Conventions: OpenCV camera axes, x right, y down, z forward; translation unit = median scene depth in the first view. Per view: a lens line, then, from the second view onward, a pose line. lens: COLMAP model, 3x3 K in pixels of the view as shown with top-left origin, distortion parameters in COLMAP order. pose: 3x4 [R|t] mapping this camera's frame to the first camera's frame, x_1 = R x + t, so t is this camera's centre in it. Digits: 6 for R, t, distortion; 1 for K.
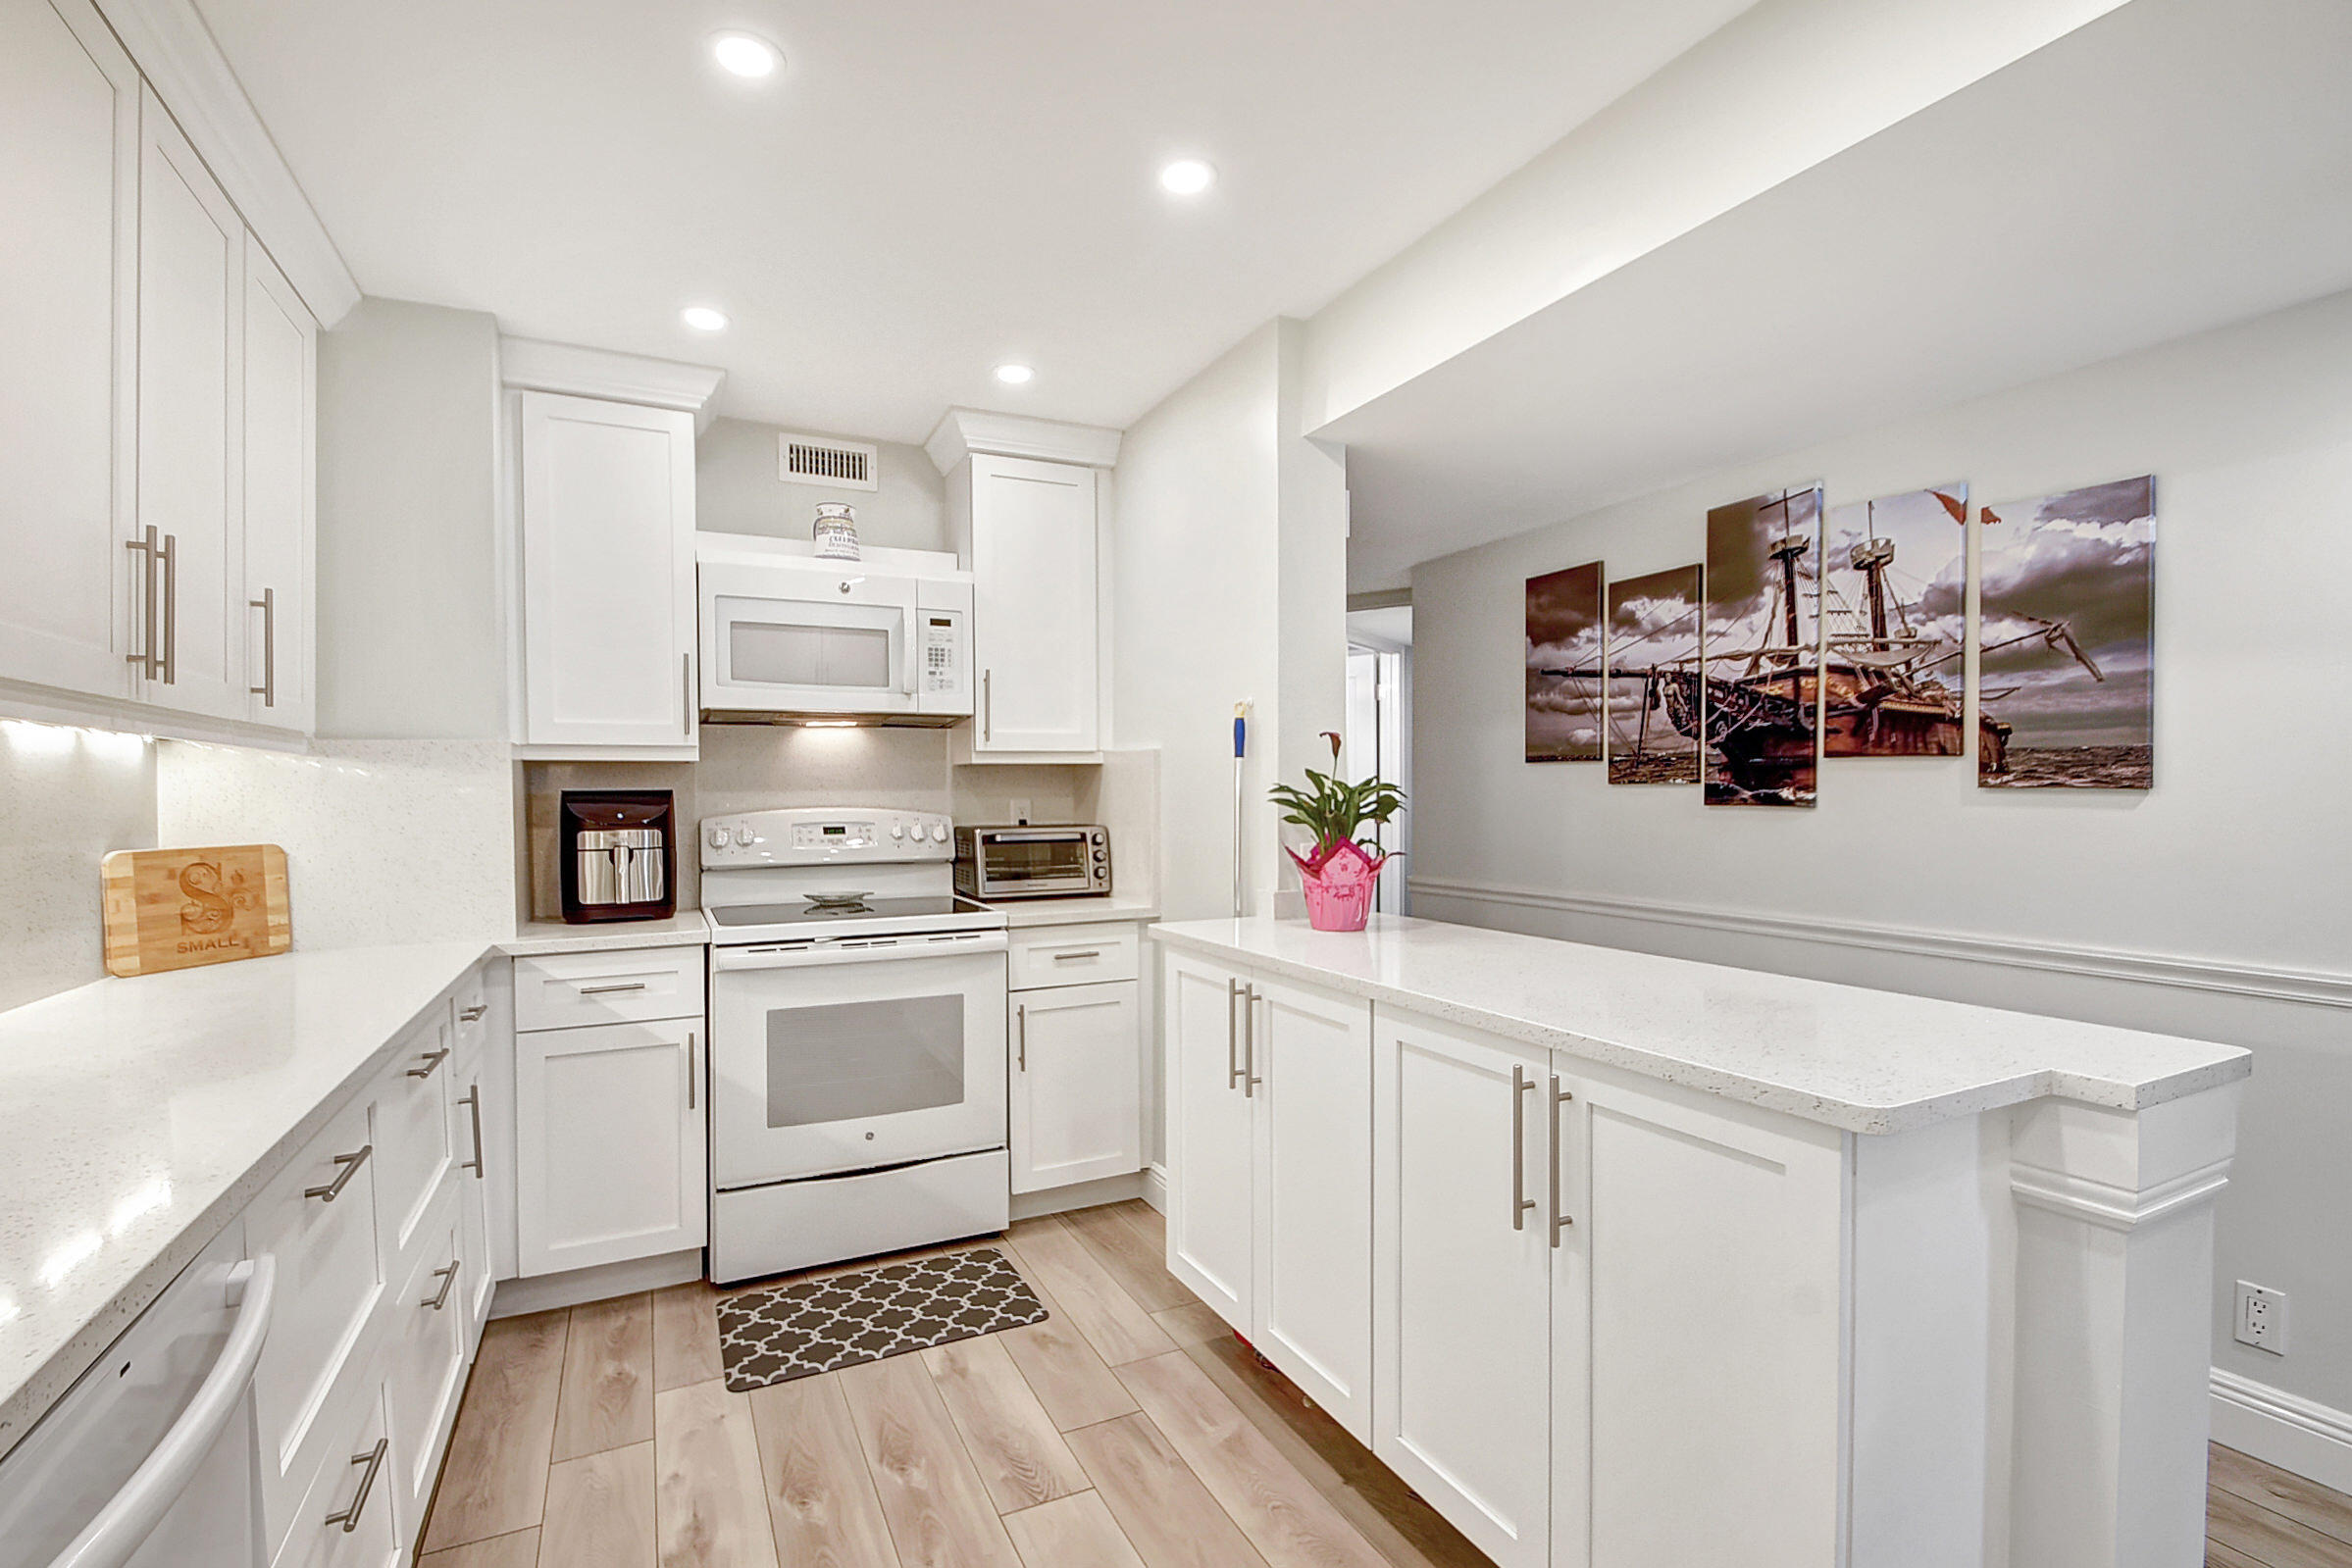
lens RADIAL K [[1076.2, 0, 1153.7], [0, 1076.2, 805.8], [0, 0, 1]] dist [0.002461, -0.003521]
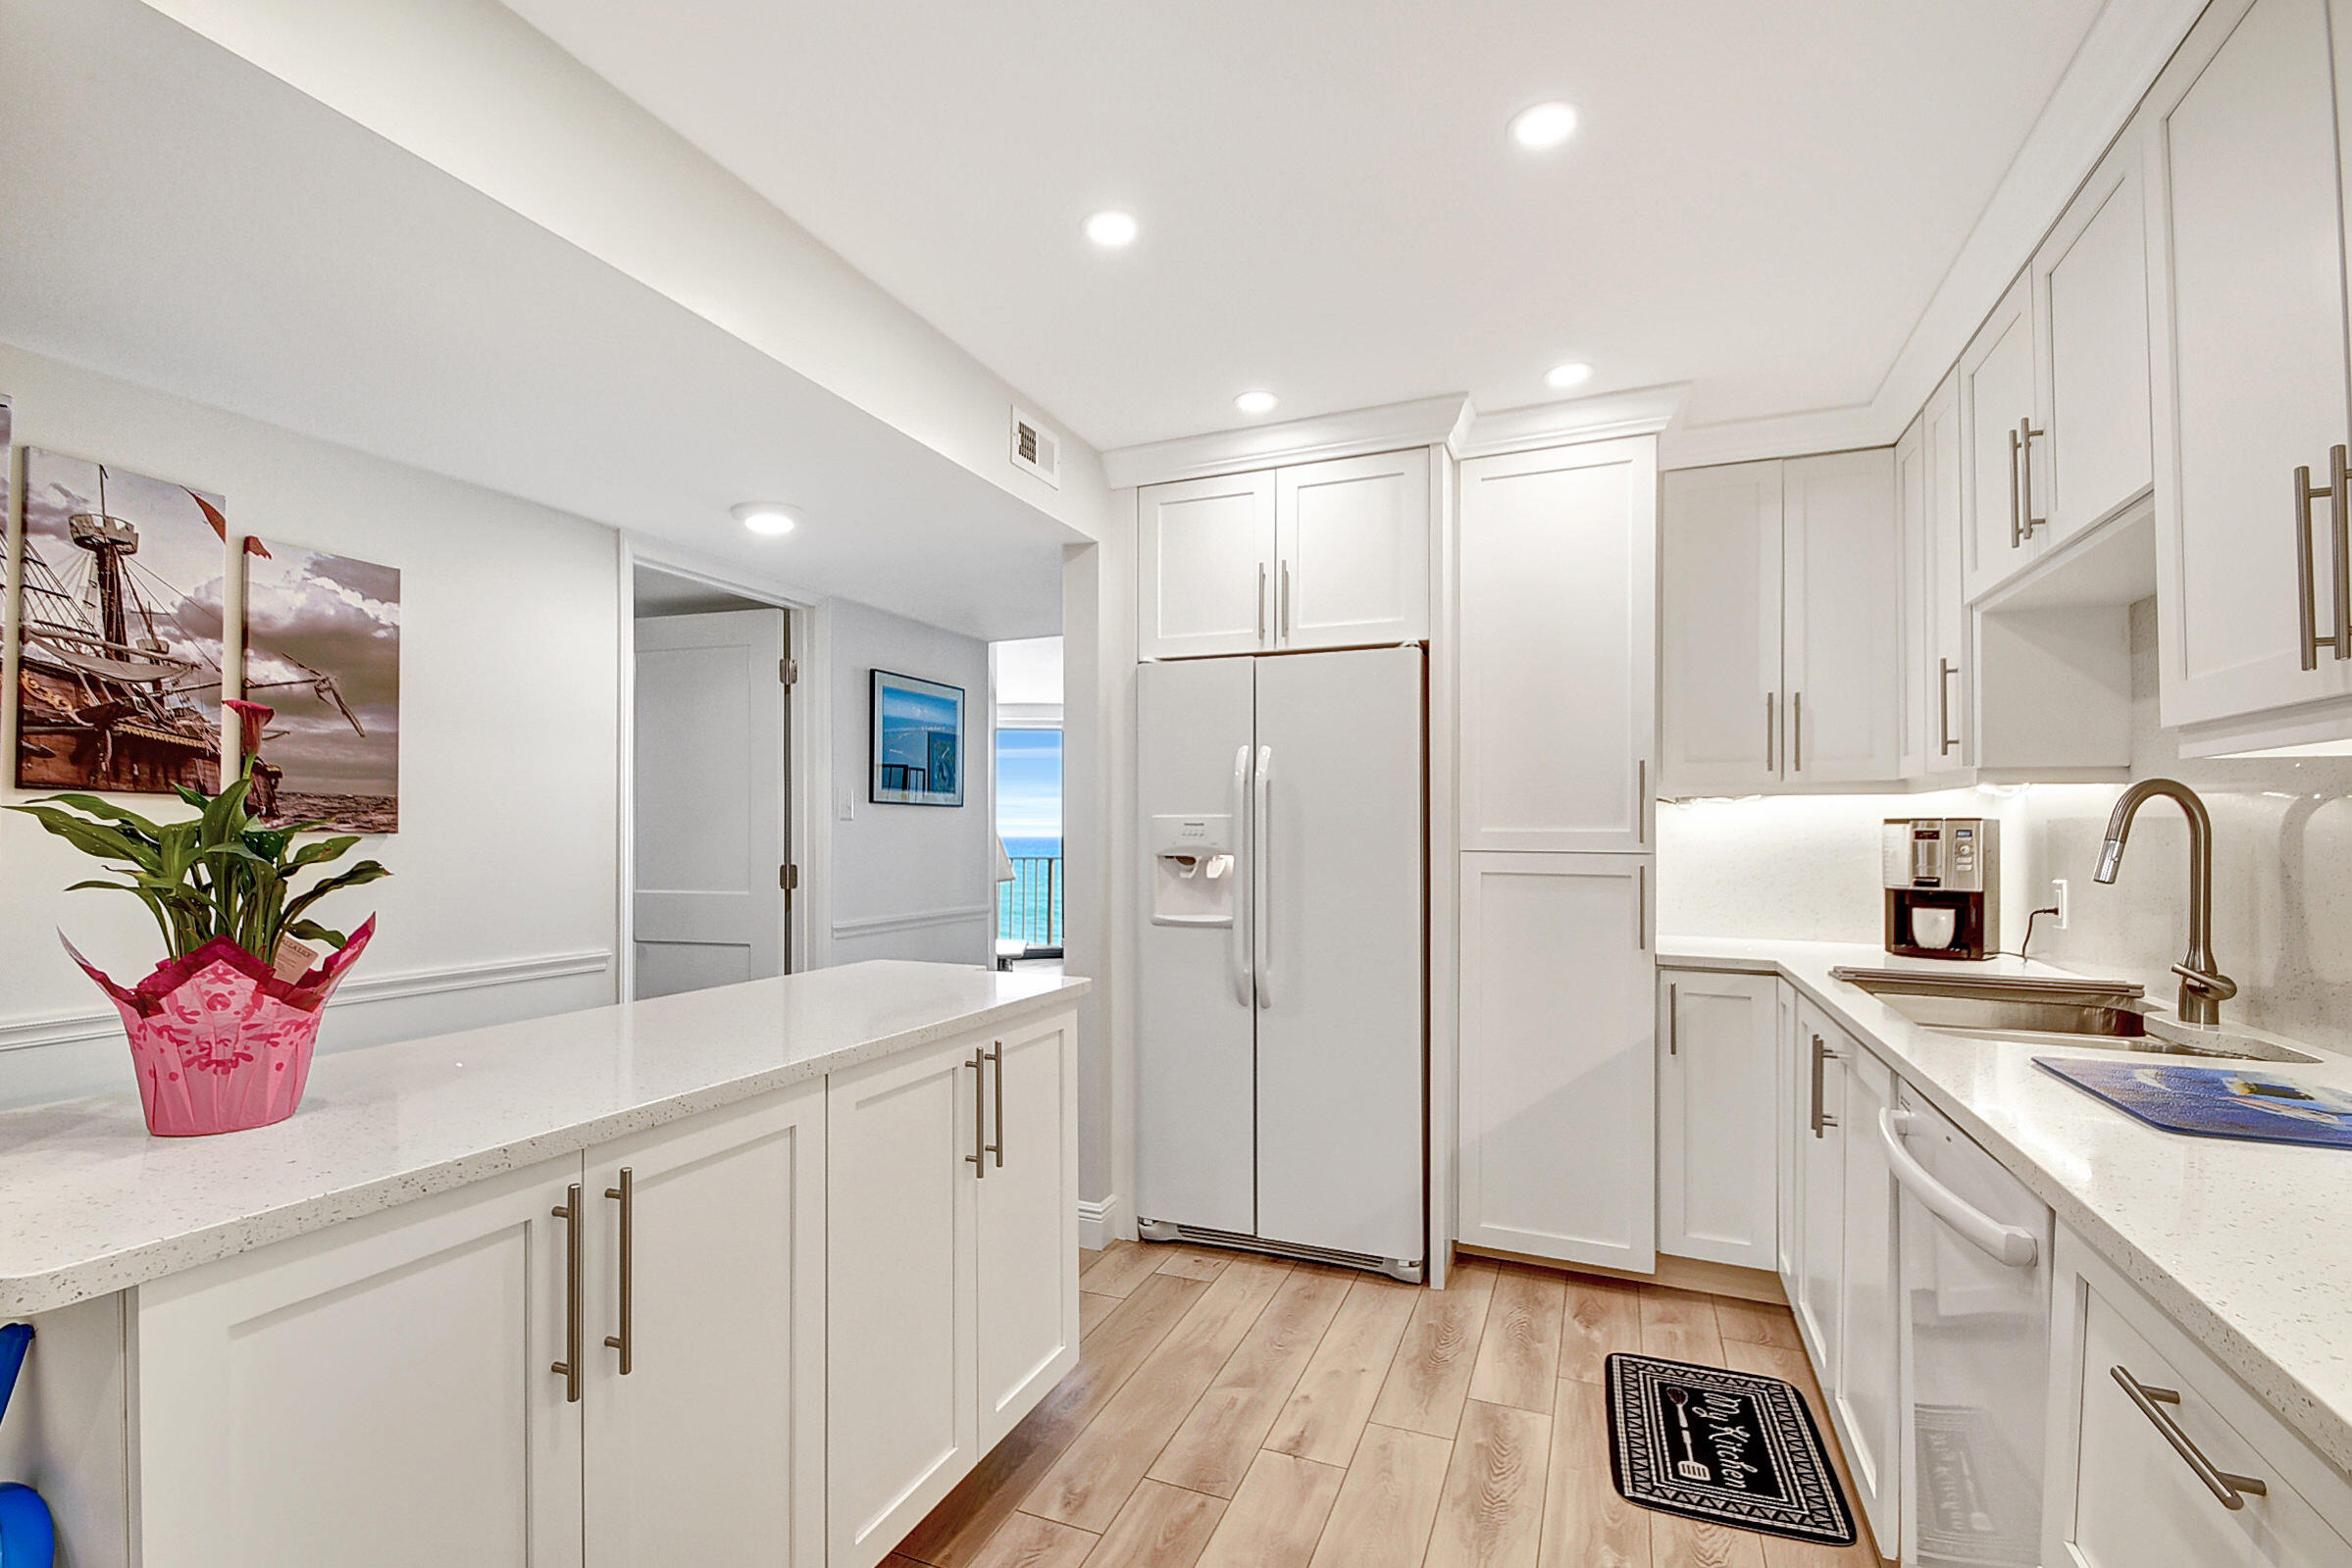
lens RADIAL K [[1076.2, 0, 1128.6], [0, 1076.2, 803.3], [0, 0, 1]] dist [0.002461, -0.003521]
pose [[-0.629854, 0.033374, 0.775996, -0.424459], [0.022590, 0.999441, -0.024648, -0.001639], [-0.776385, 0.002005, -0.630256, 0.963534]]
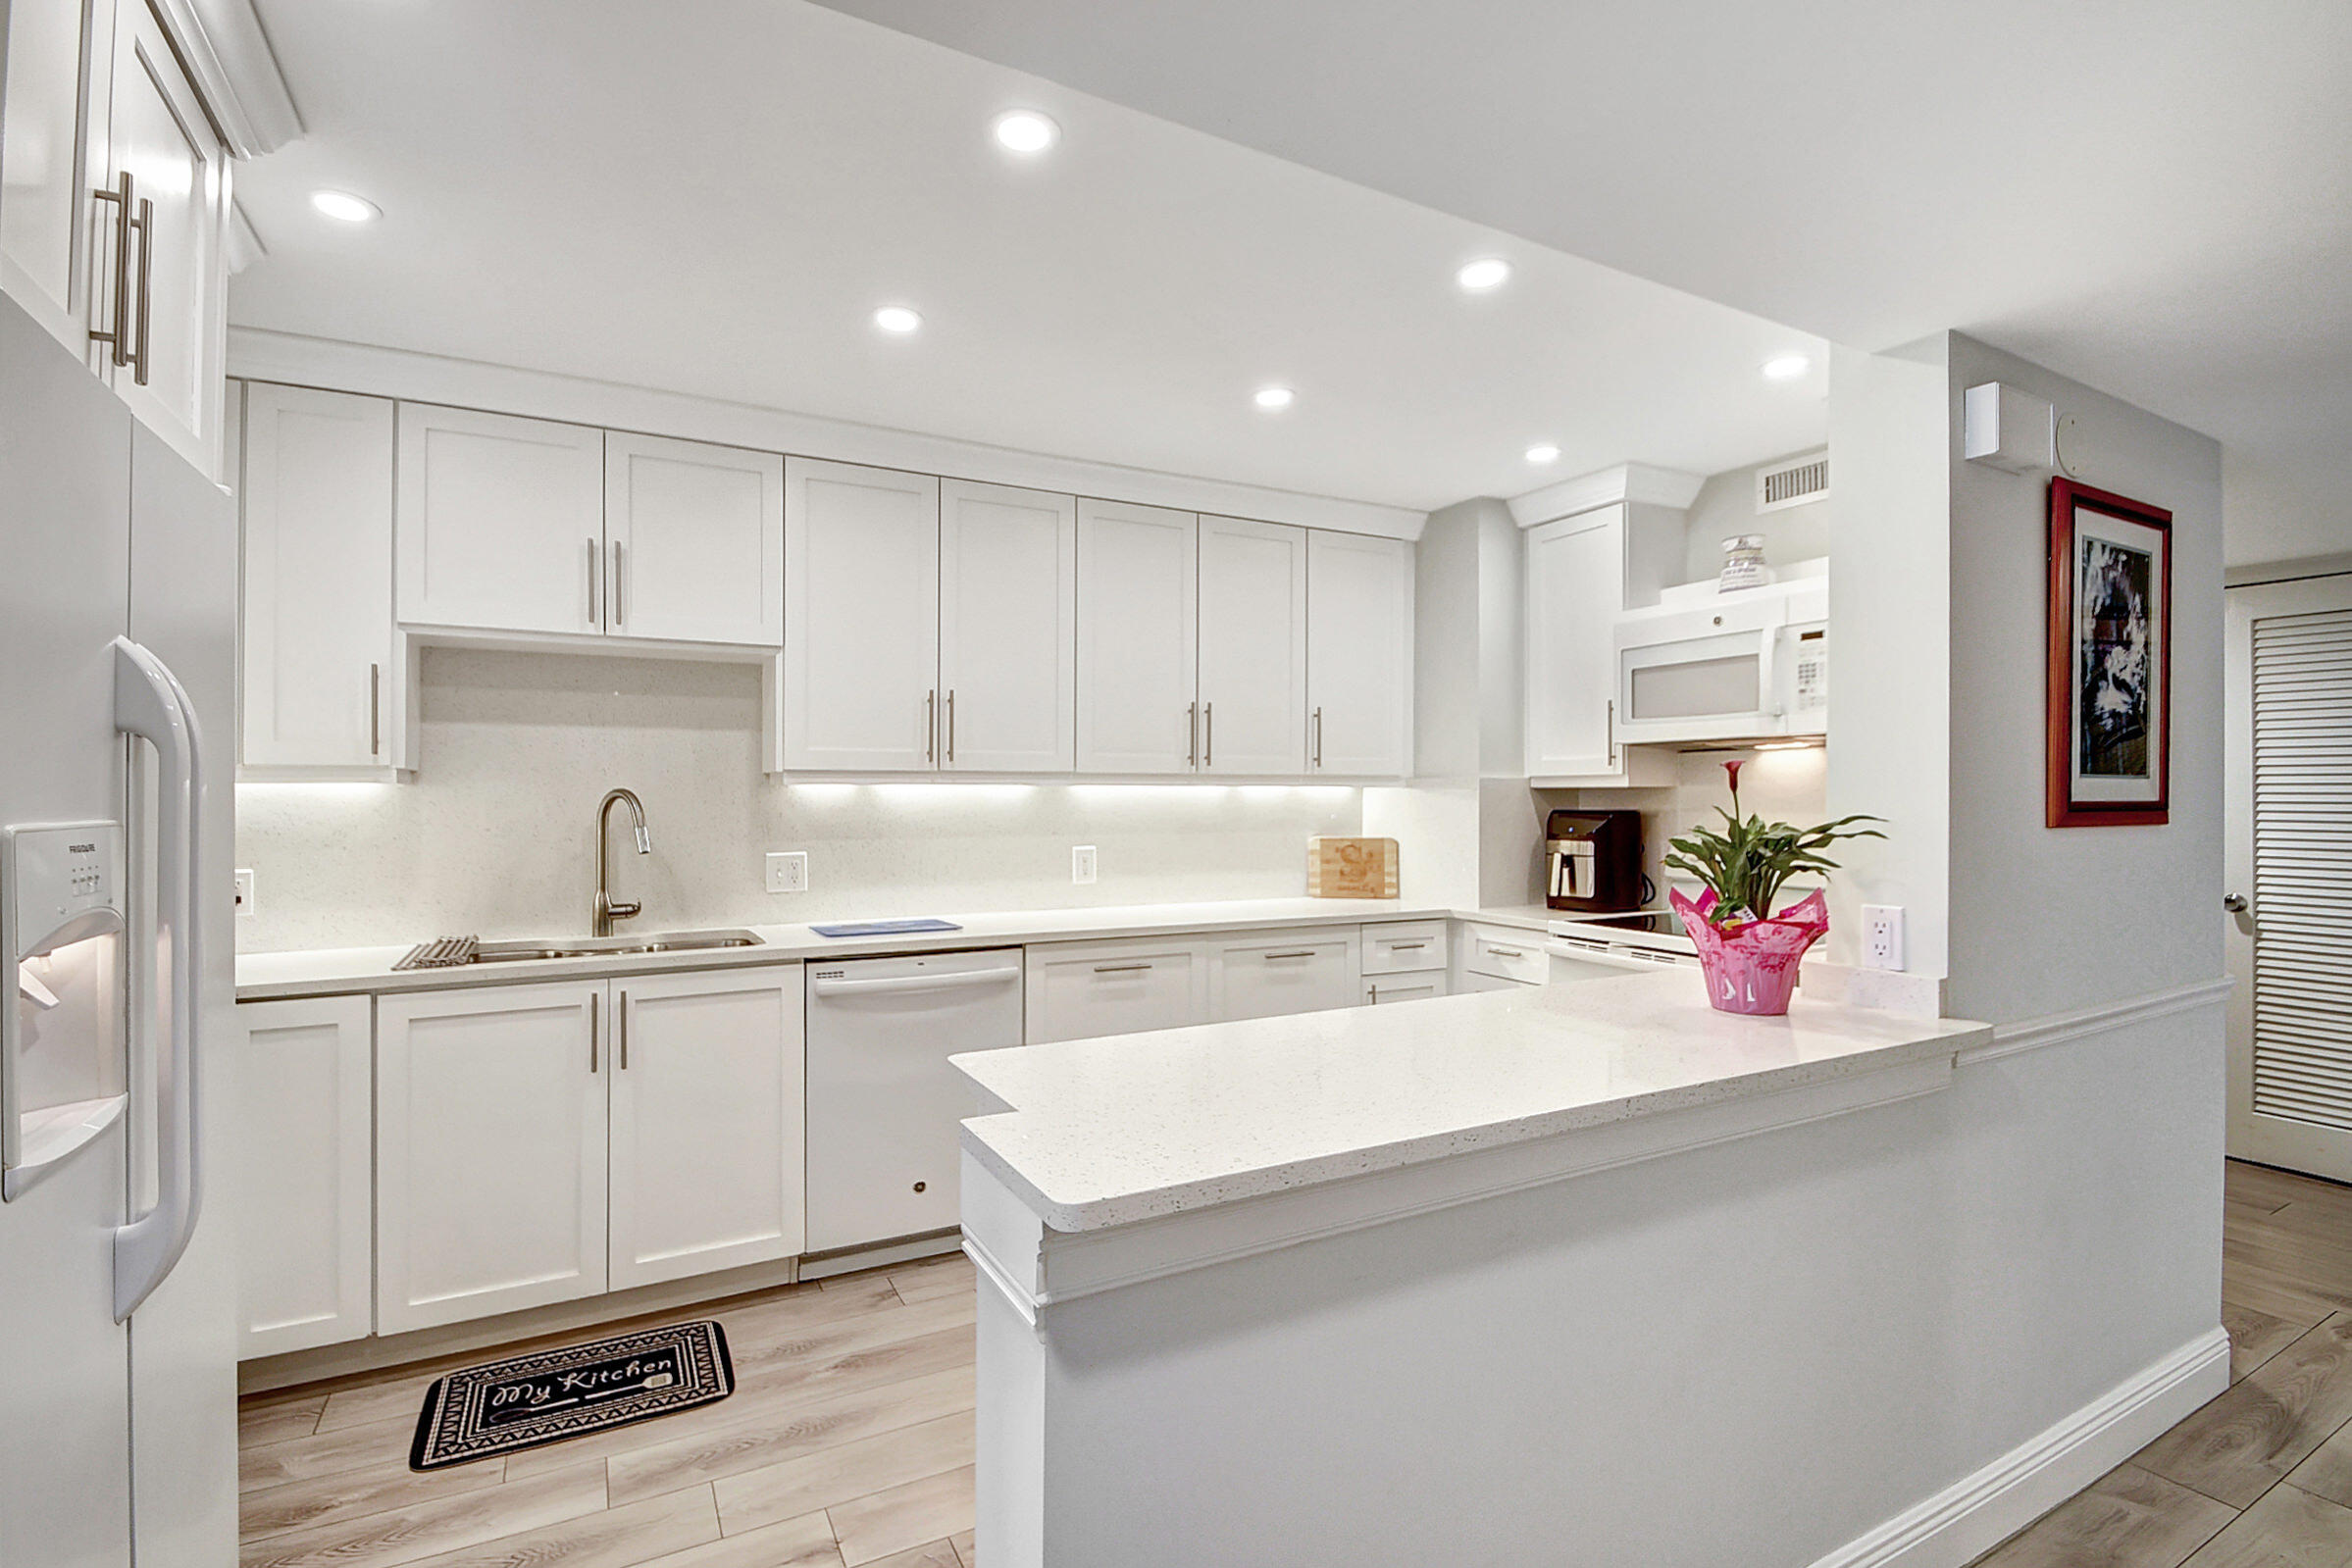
lens RADIAL K [[1076.2, 0, 1176.0], [0, 1076.2, 791.6], [0, 0, 1]] dist [0.002461, -0.003521]
pose [[0.030971, 0.000338, -0.999520, 0.903655], [-0.016970, 0.999856, -0.000188, -0.032989], [0.999376, 0.016967, 0.030972, 0.539896]]
